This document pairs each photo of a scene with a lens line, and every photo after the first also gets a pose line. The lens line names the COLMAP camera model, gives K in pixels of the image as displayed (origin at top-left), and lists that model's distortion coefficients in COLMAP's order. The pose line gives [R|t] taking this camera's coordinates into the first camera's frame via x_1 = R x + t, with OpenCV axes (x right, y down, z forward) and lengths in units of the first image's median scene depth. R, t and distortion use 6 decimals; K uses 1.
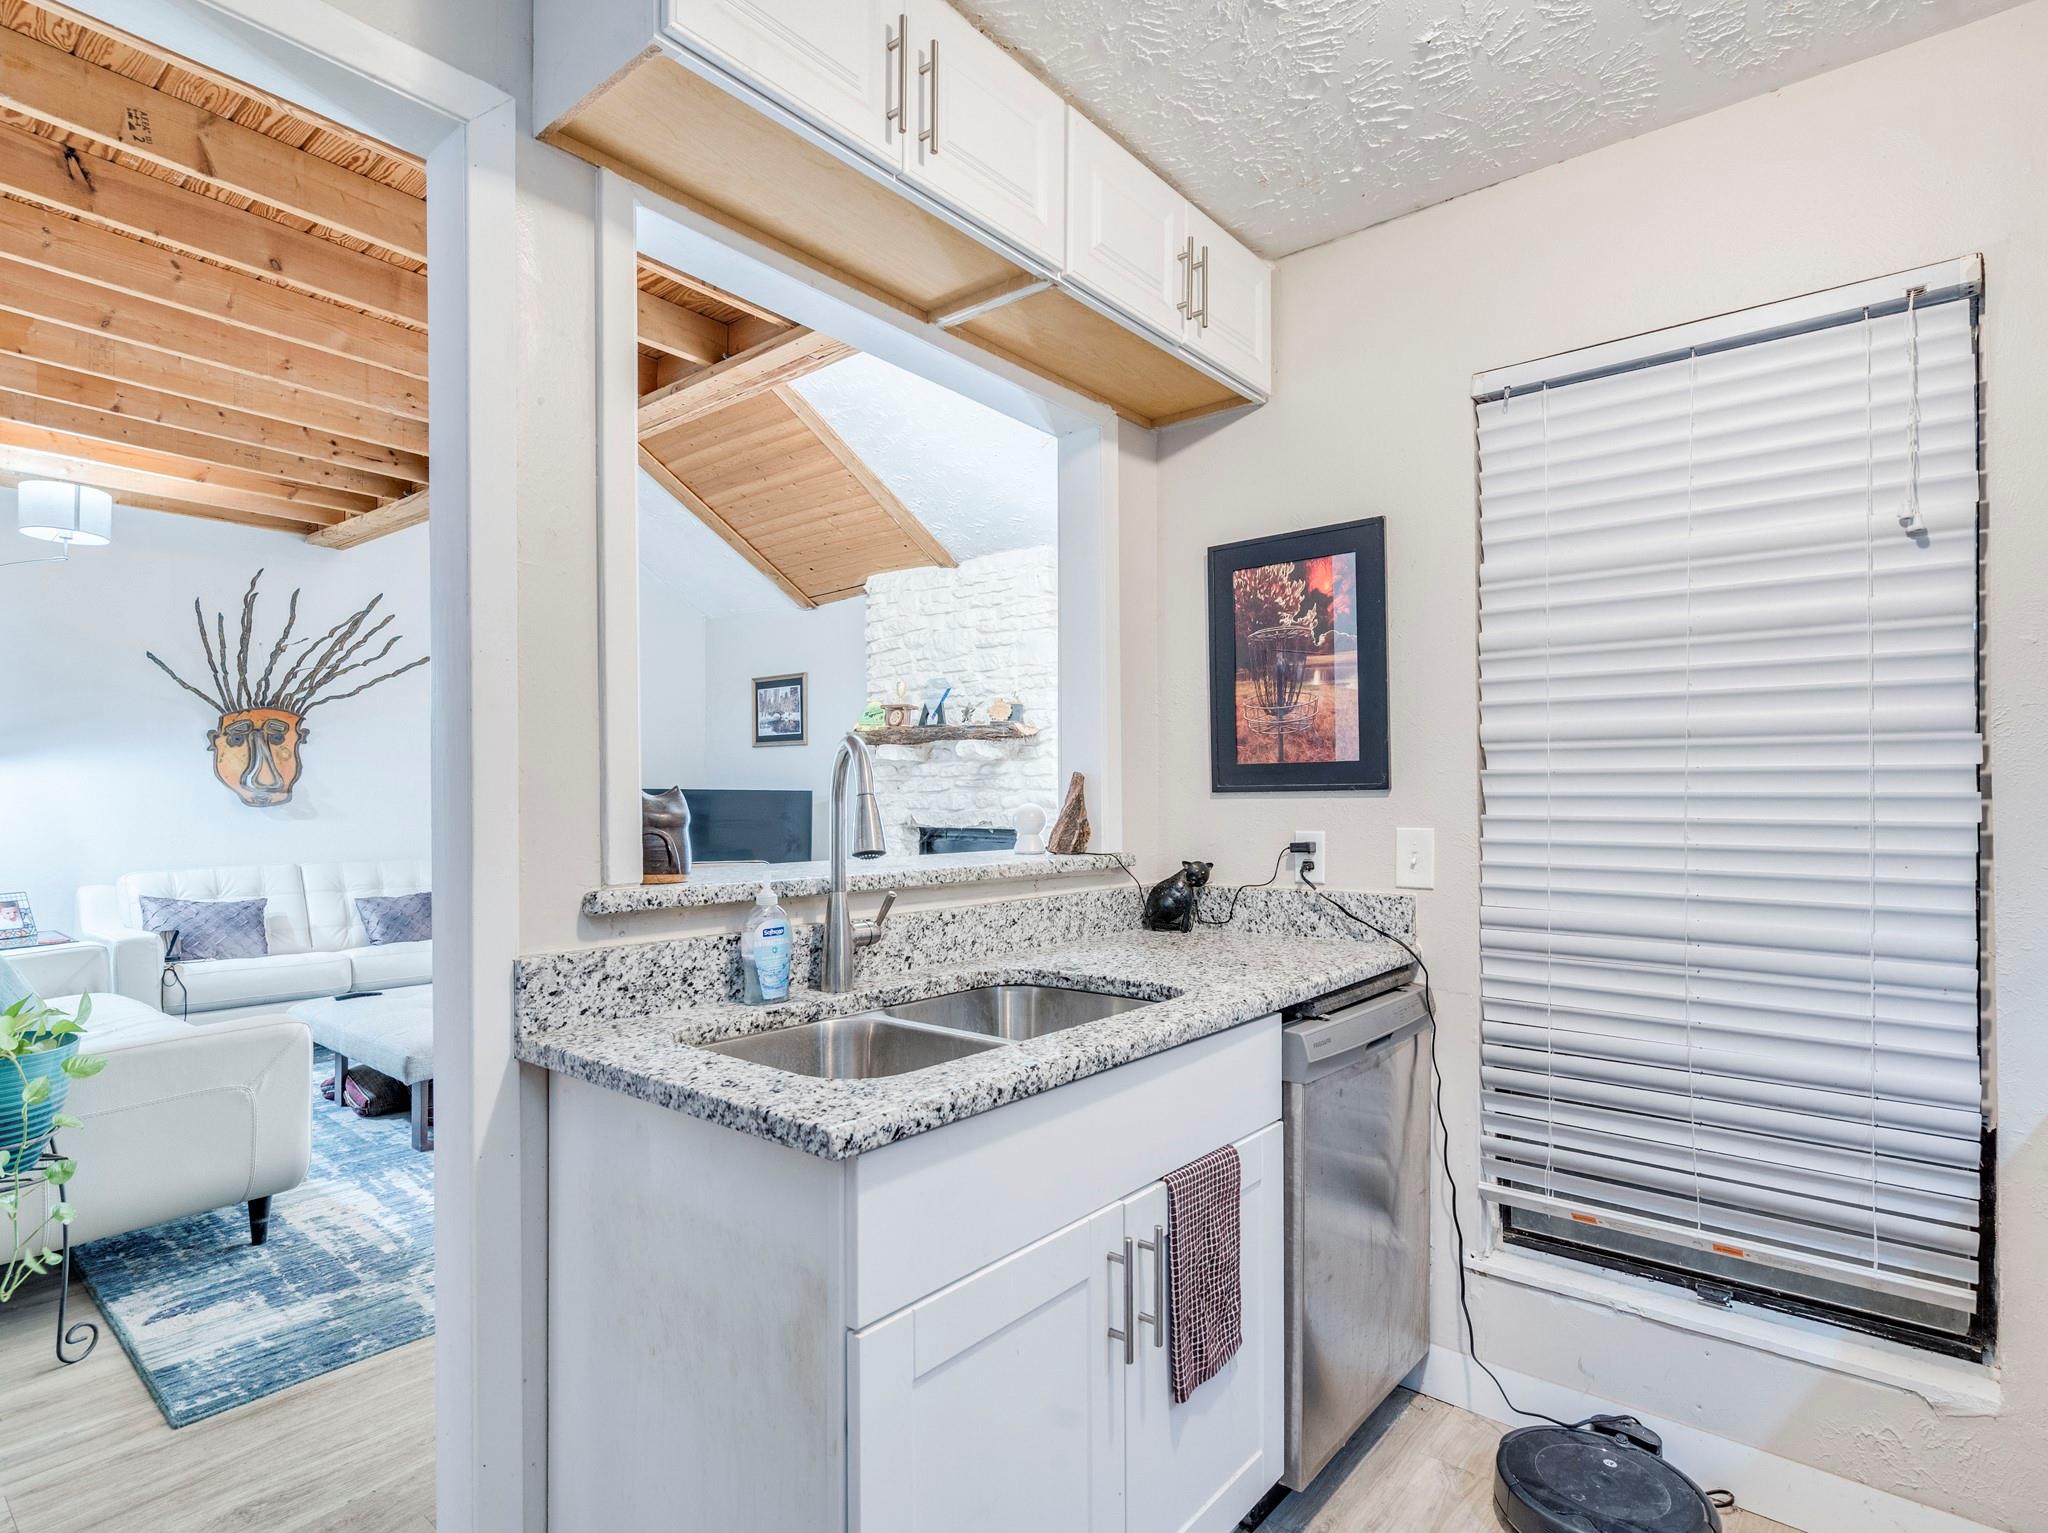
lens RADIAL K [[1096.4, 0, 1032.7], [0, 1096.4, 785.0], [0, 0, 1]] dist [0.007231, -0.000982]
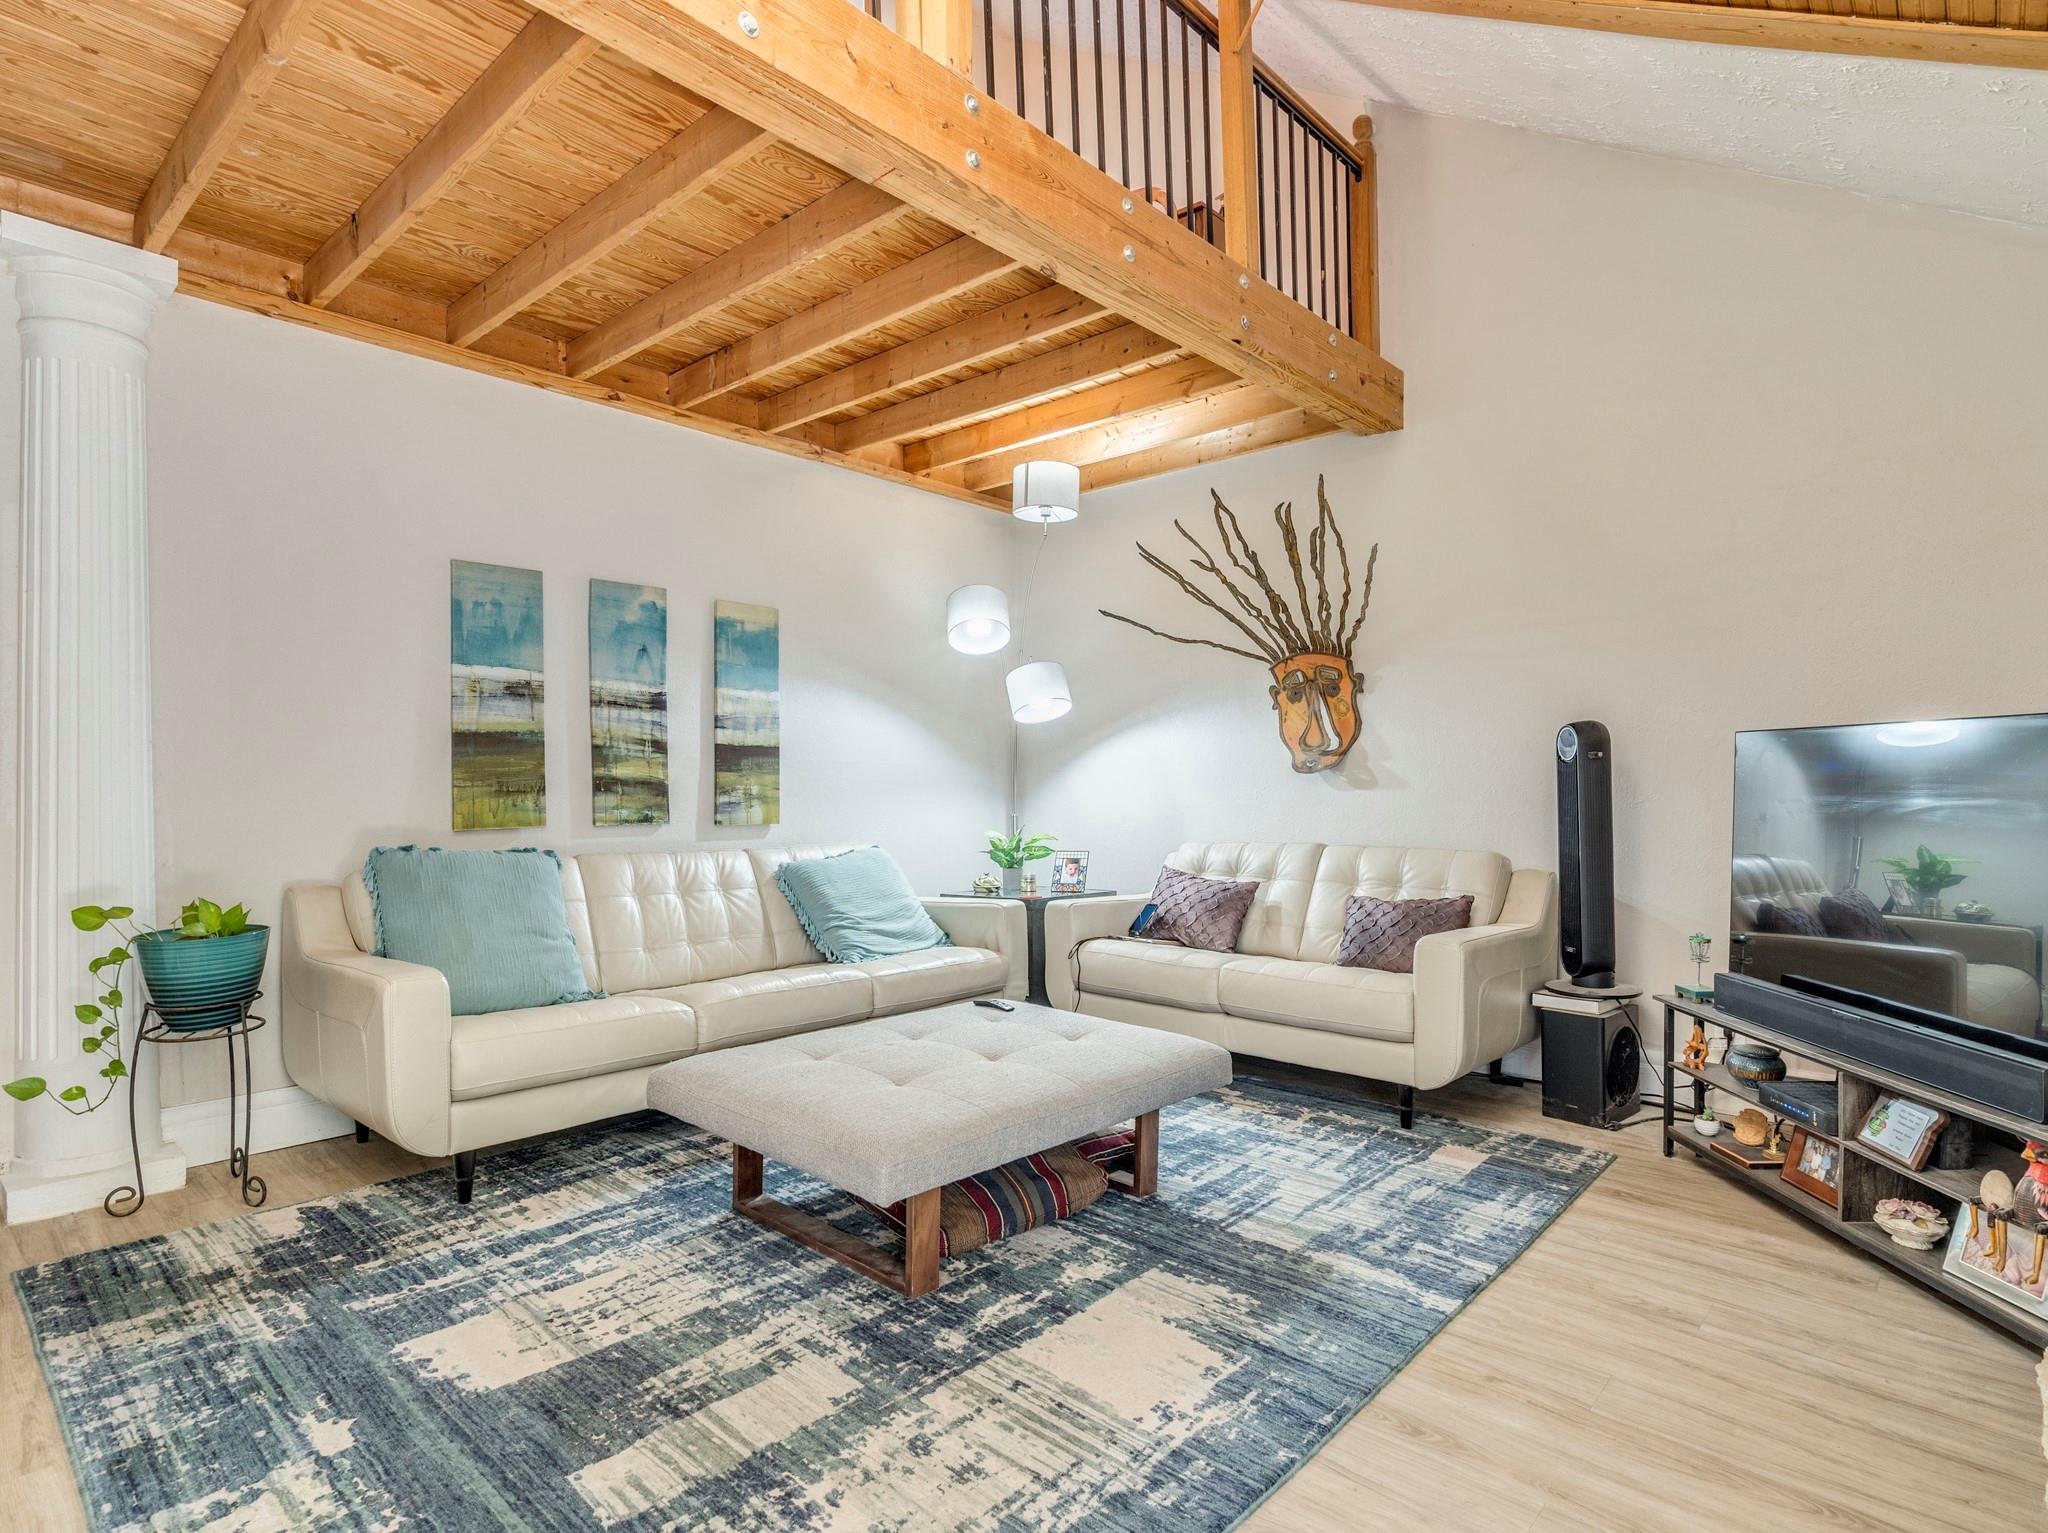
lens RADIAL K [[1085.6, 0, 1028.0], [0, 1085.6, 781.2], [0, 0, 1]] dist [-0.005774, 0.000025]
pose [[-0.051746, -0.005309, -0.998646, 0.124935], [0.010295, 0.999930, -0.005850, 0.028365], [0.998607, -0.010583, -0.051687, 0.828180]]
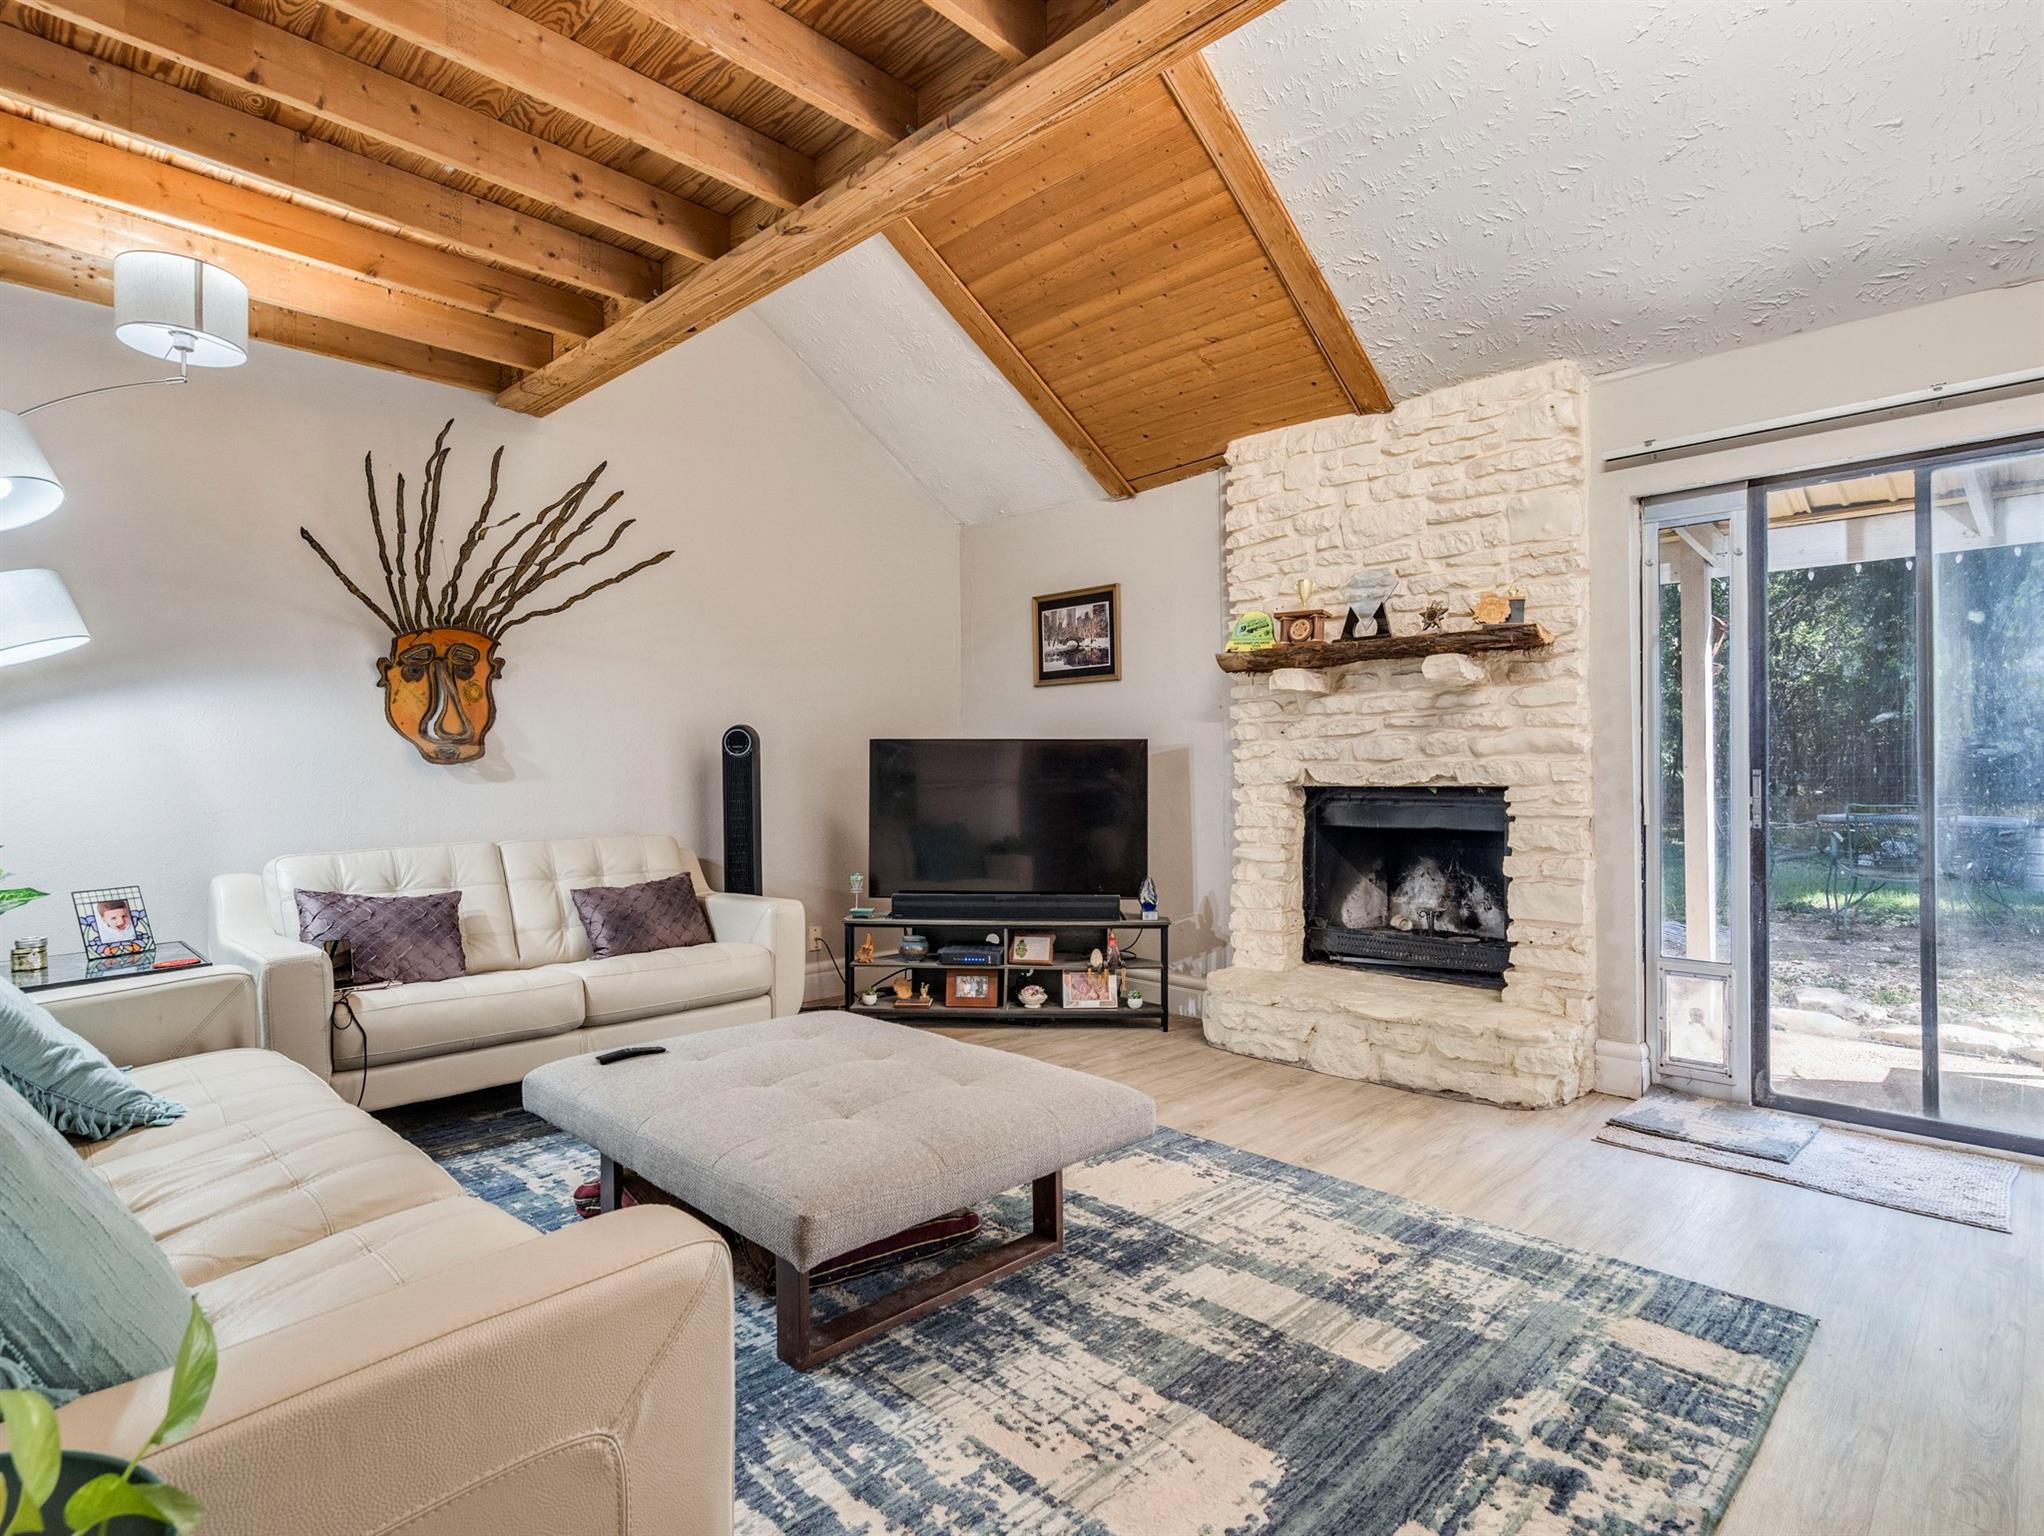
lens RADIAL K [[1077.8, 0, 1022.0], [0, 1077.8, 768.0], [0, 0, 1]] dist [-0.003681, 0.001191]
pose [[0.997098, -0.010337, -0.075429, -0.267964], [0.010951, 0.999910, 0.007725, 0.020987], [0.075343, -0.008529, 0.997121, 0.318218]]
